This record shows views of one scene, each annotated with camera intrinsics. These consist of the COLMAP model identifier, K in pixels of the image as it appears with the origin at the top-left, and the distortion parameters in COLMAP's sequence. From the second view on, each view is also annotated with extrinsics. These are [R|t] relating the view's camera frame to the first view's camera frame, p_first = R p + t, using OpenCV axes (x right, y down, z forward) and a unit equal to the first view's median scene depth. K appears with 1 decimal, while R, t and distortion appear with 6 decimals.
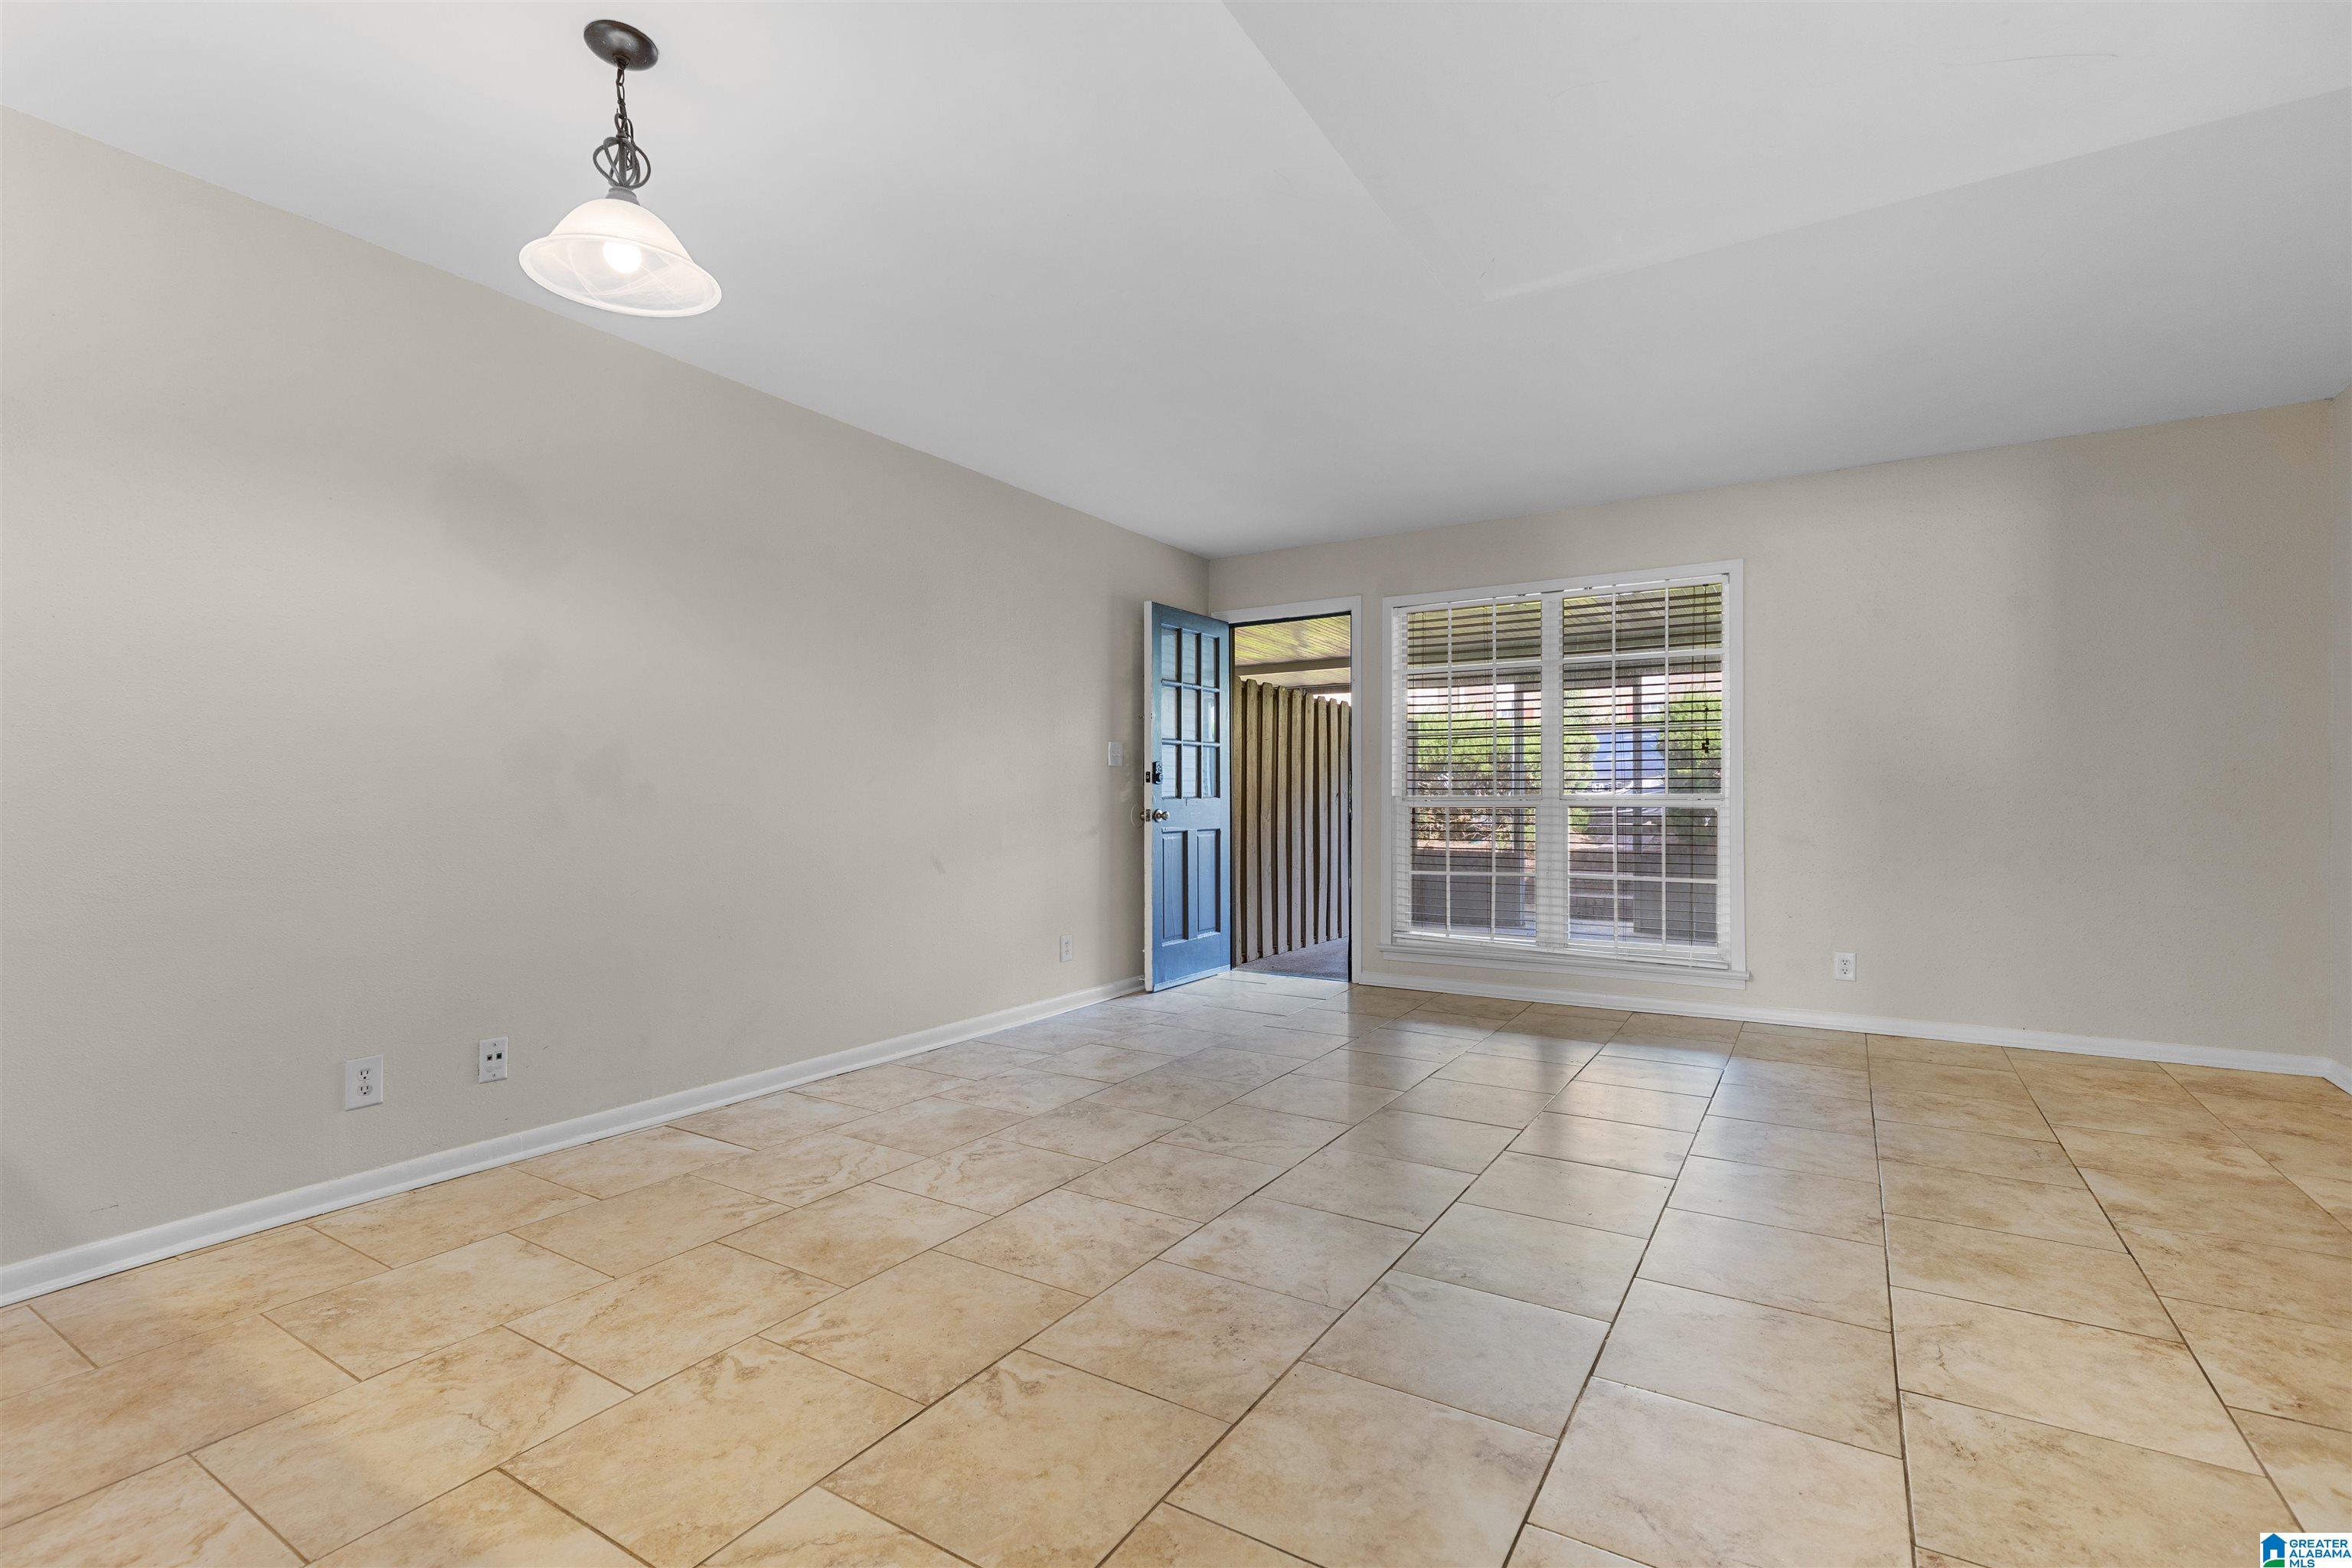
lens RADIAL K [[1057.0, 0, 1182.9], [0, 1057.0, 792.5], [0, 0, 1]] dist [0.001617, -0.000002]
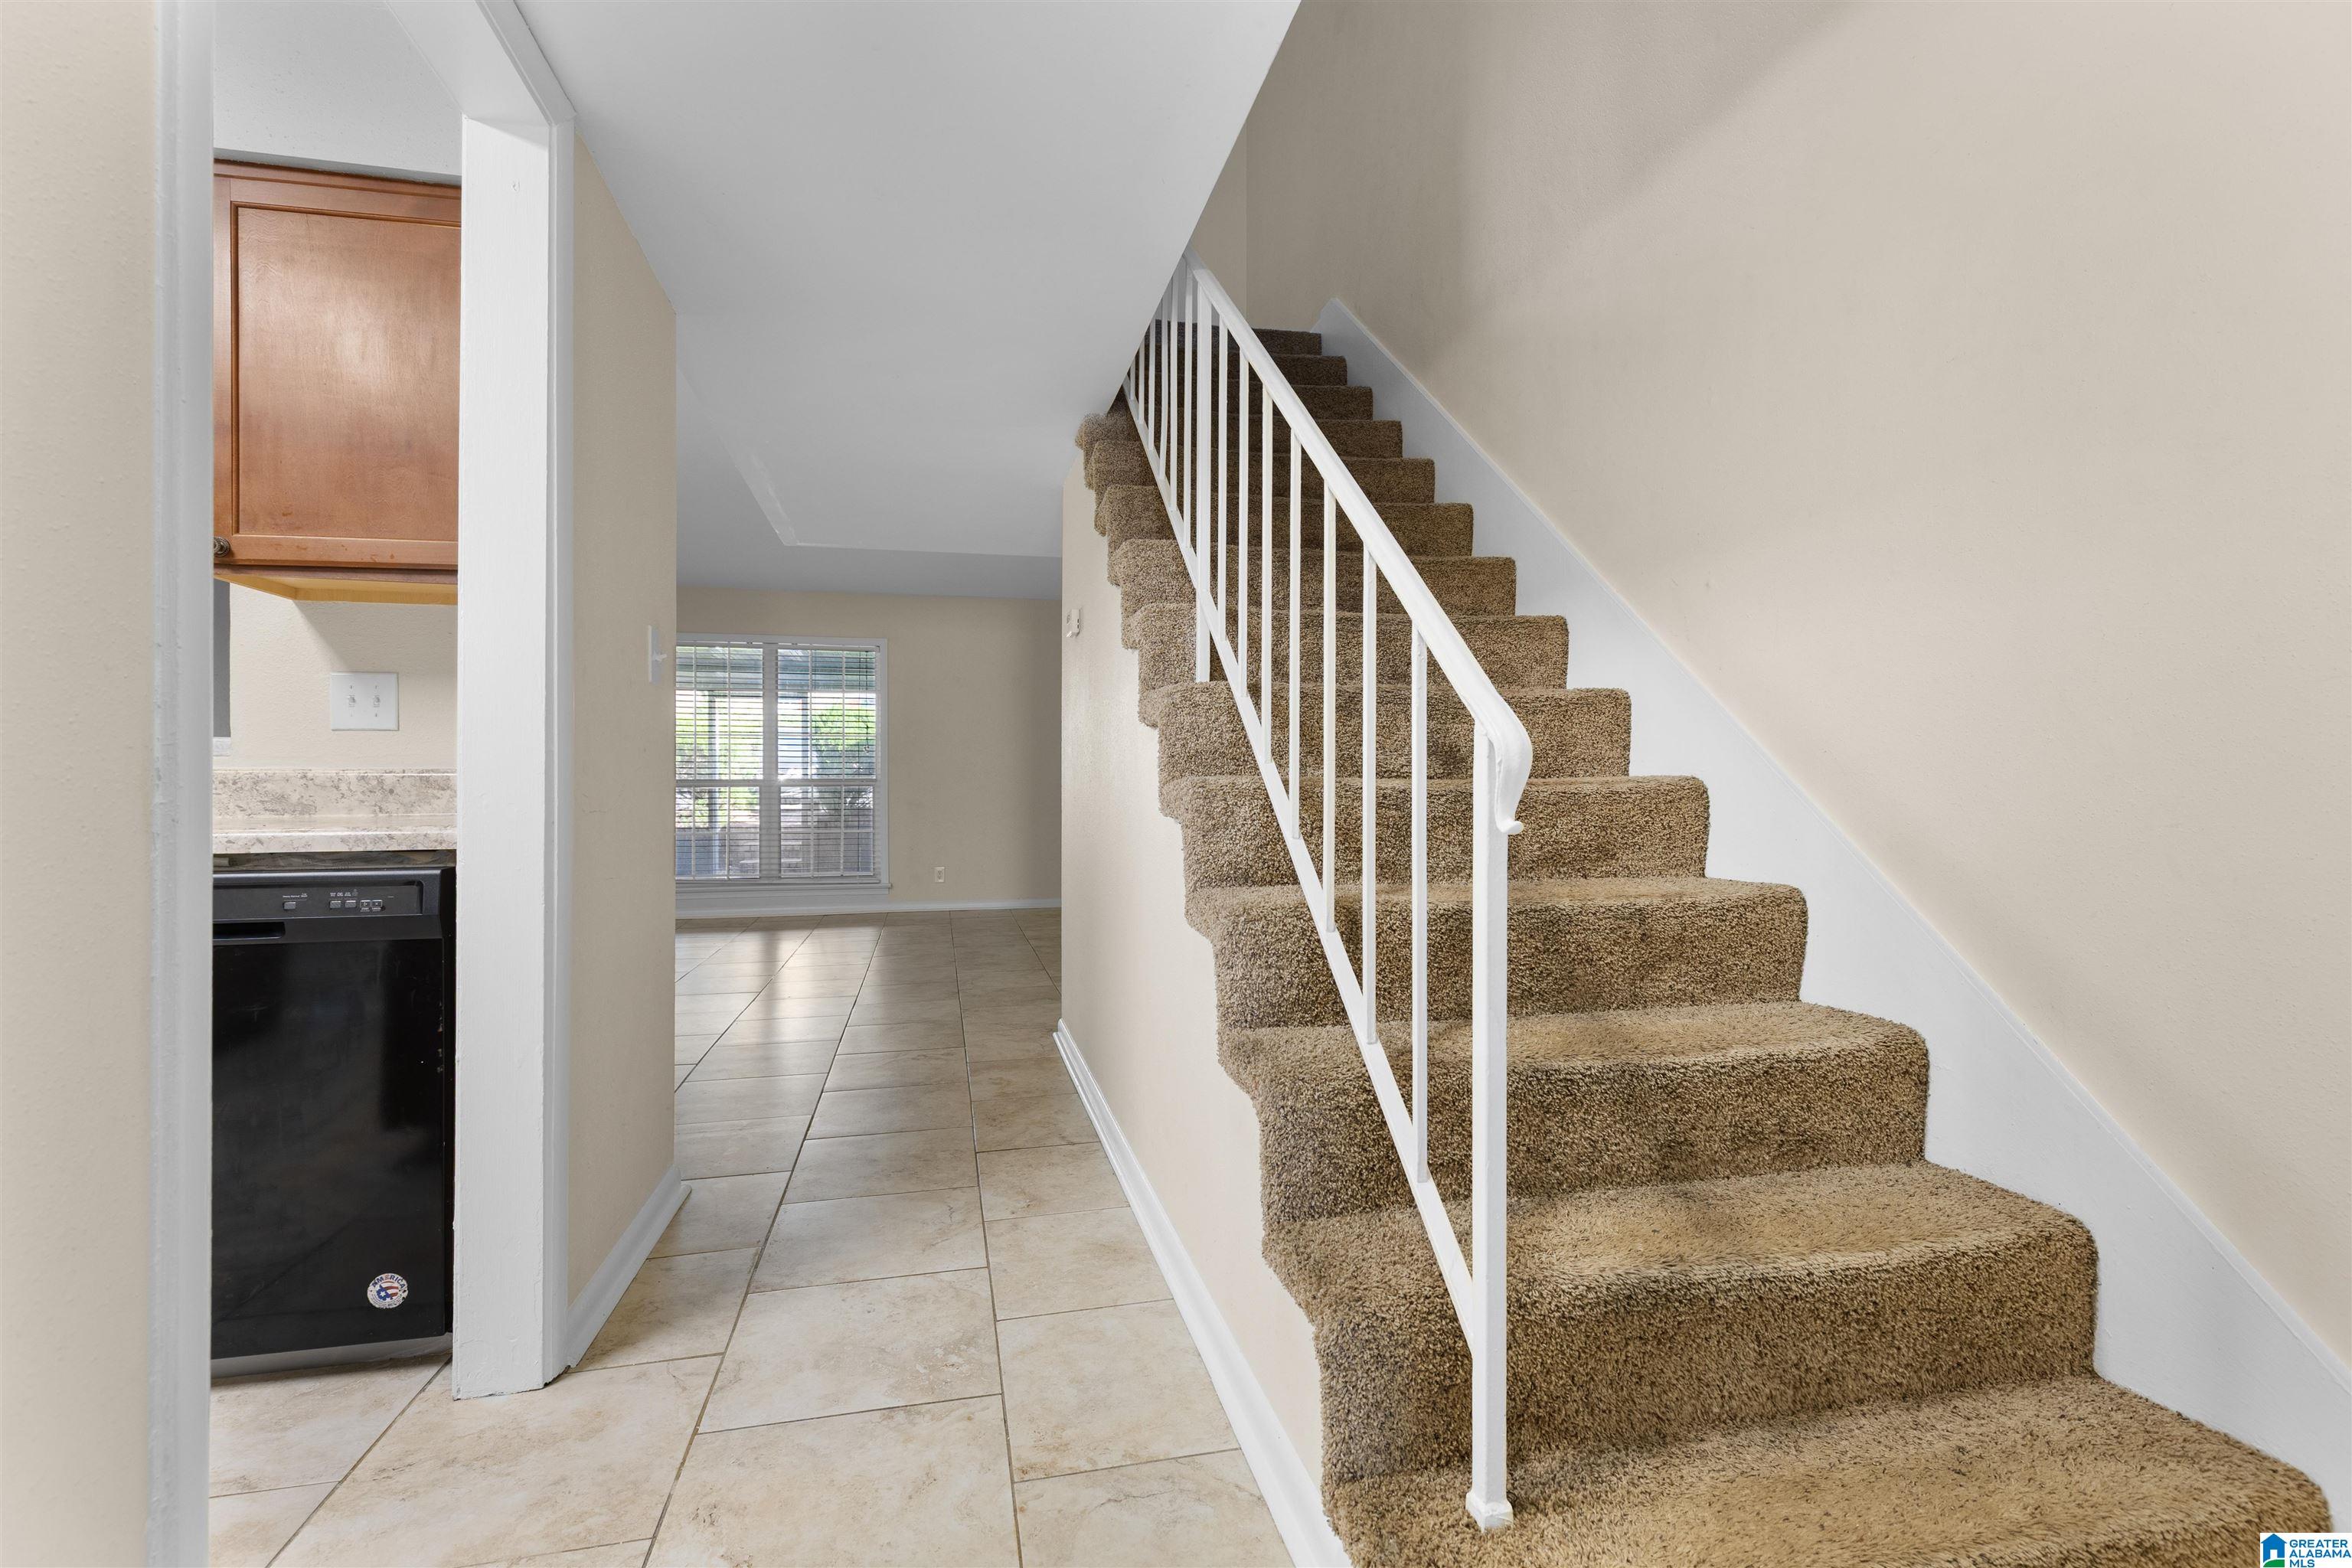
lens RADIAL K [[1057.0, 0, 1182.9], [0, 1057.0, 792.5], [0, 0, 1]] dist [0.001617, -0.000002]
pose [[0.706280, 0.001704, 0.707931, -0.336311], [-0.006242, 0.999973, 0.003821, 0.014052], [-0.707906, -0.007118, 0.706271, -0.532990]]
